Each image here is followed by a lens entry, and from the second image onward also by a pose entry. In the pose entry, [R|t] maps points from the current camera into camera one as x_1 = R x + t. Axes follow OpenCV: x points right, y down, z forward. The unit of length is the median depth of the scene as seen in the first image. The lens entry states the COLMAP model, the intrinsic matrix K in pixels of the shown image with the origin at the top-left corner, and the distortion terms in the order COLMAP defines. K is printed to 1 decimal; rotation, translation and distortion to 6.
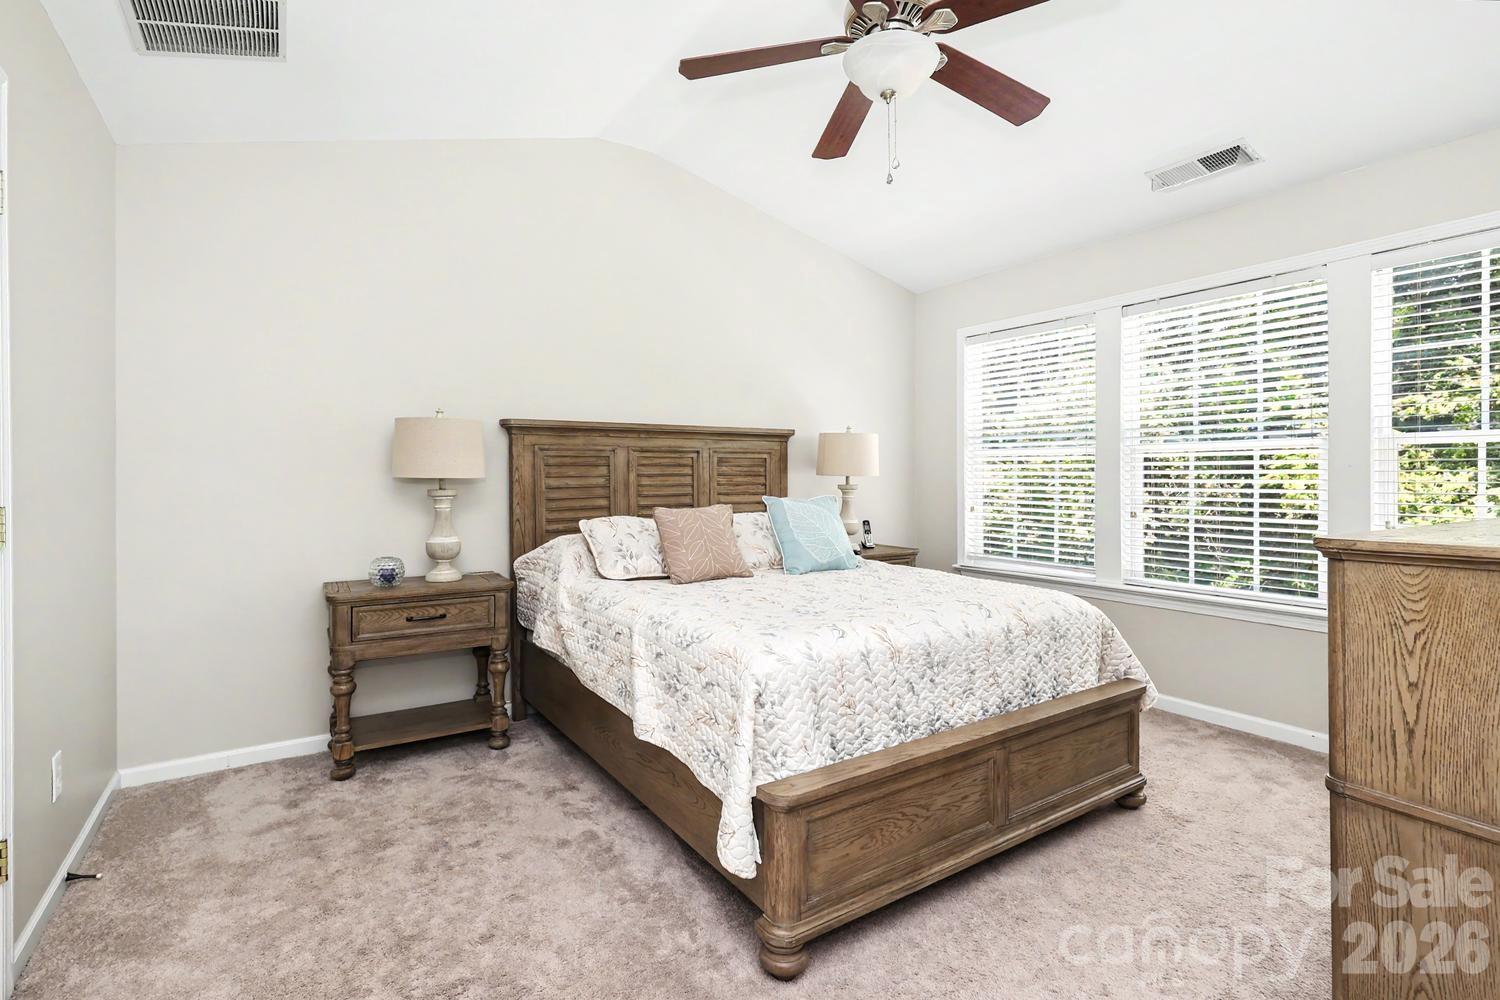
lens RADIAL K [[714.3, 0, 741.8], [0, 714.3, 484.8], [0, 0, 1]] dist [0.000361, 0.000560]
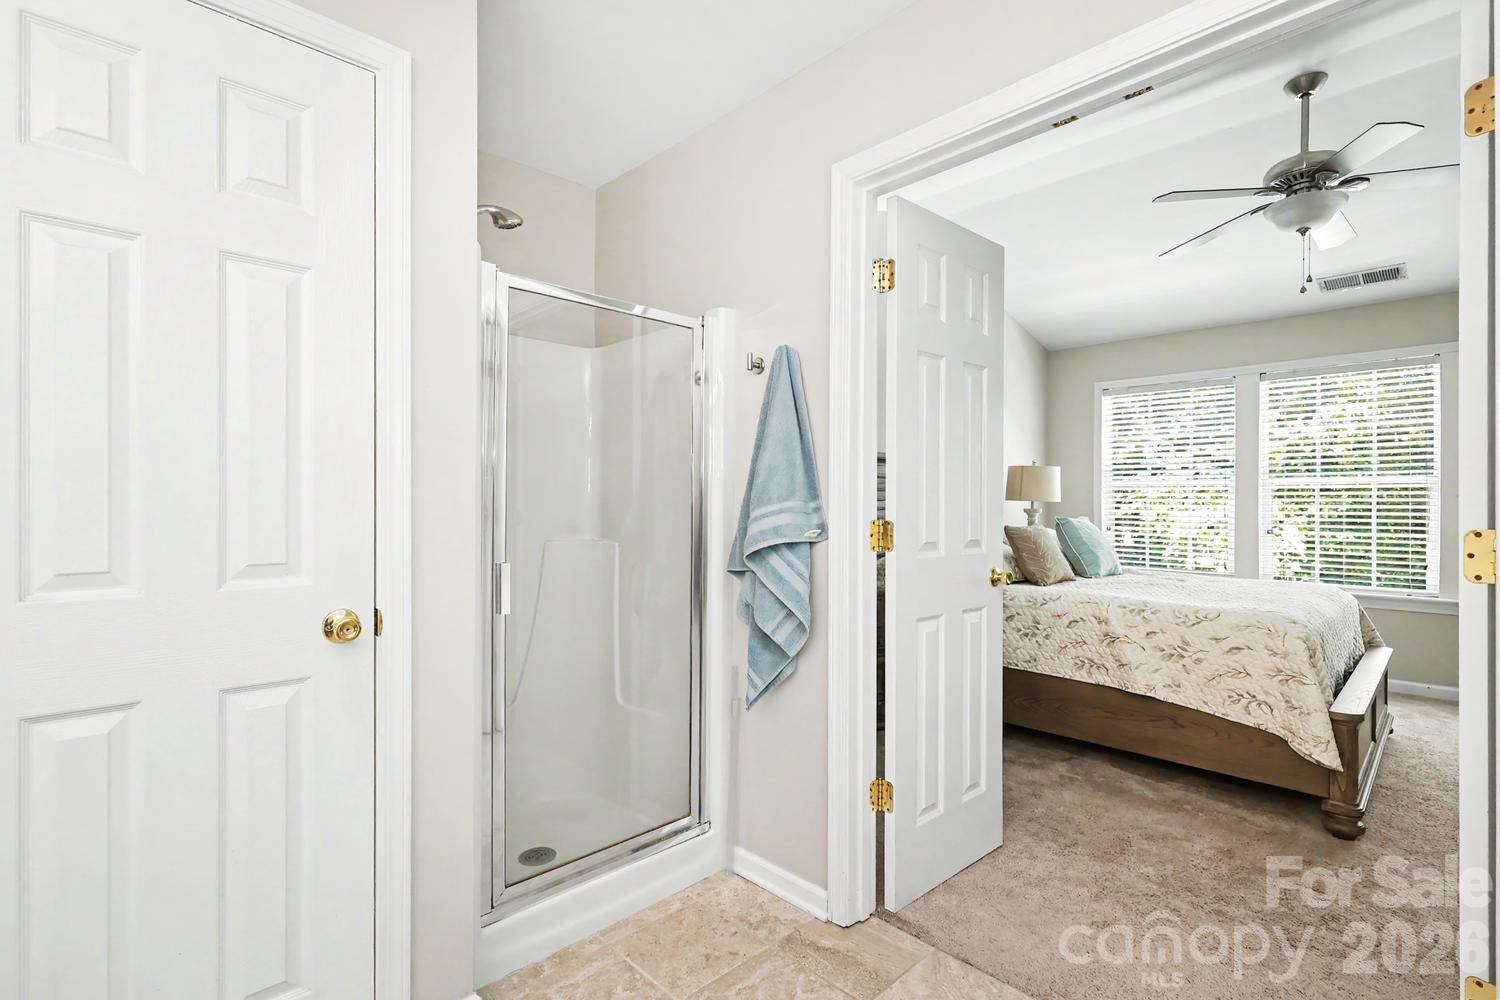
lens RADIAL K [[695.0, 0, 751.0], [0, 695.0, 509.3], [0, 0, 1]] dist [0.001502, 0.000489]
pose [[0.980918, 0.003993, 0.194379, -0.720887], [-0.003234, 0.999986, -0.004222, 0.009586], [-0.194393, 0.003512, 0.980917, -0.086102]]
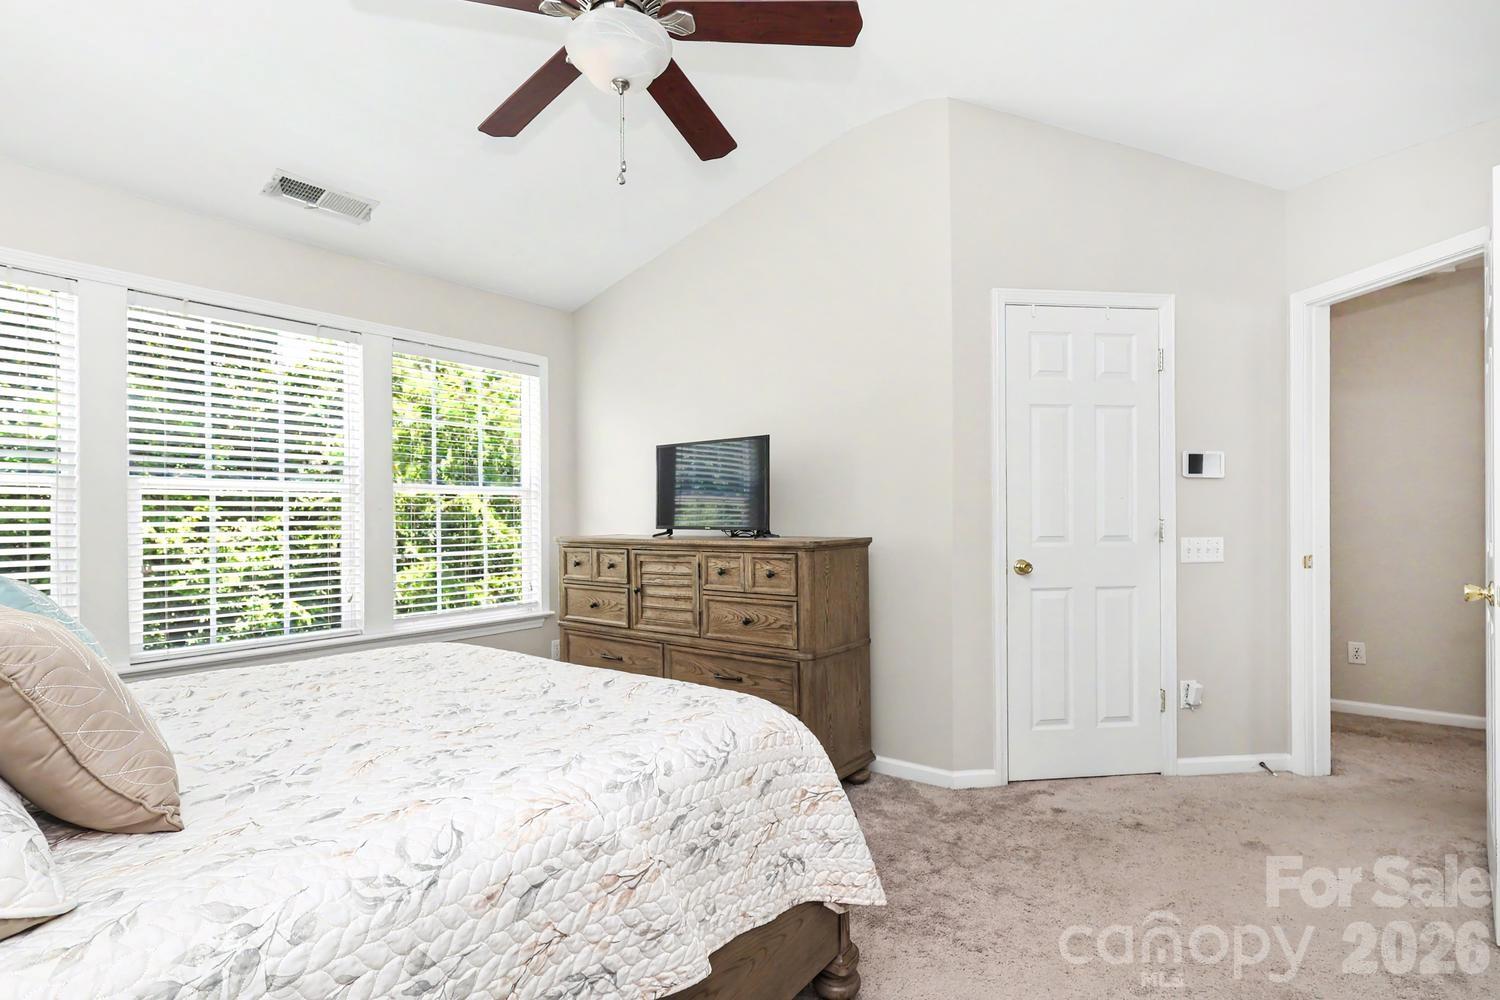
lens RADIAL K [[724.3, 0, 762.3], [0, 724.3, 512.9], [0, 0, 1]] dist [0.001242, 0.000244]
pose [[-0.358094, 0.007389, 0.933656, -0.449180], [0.017587, 0.999845, -0.001168, -0.006251], [-0.933520, 0.016002, -0.358168, 0.744627]]
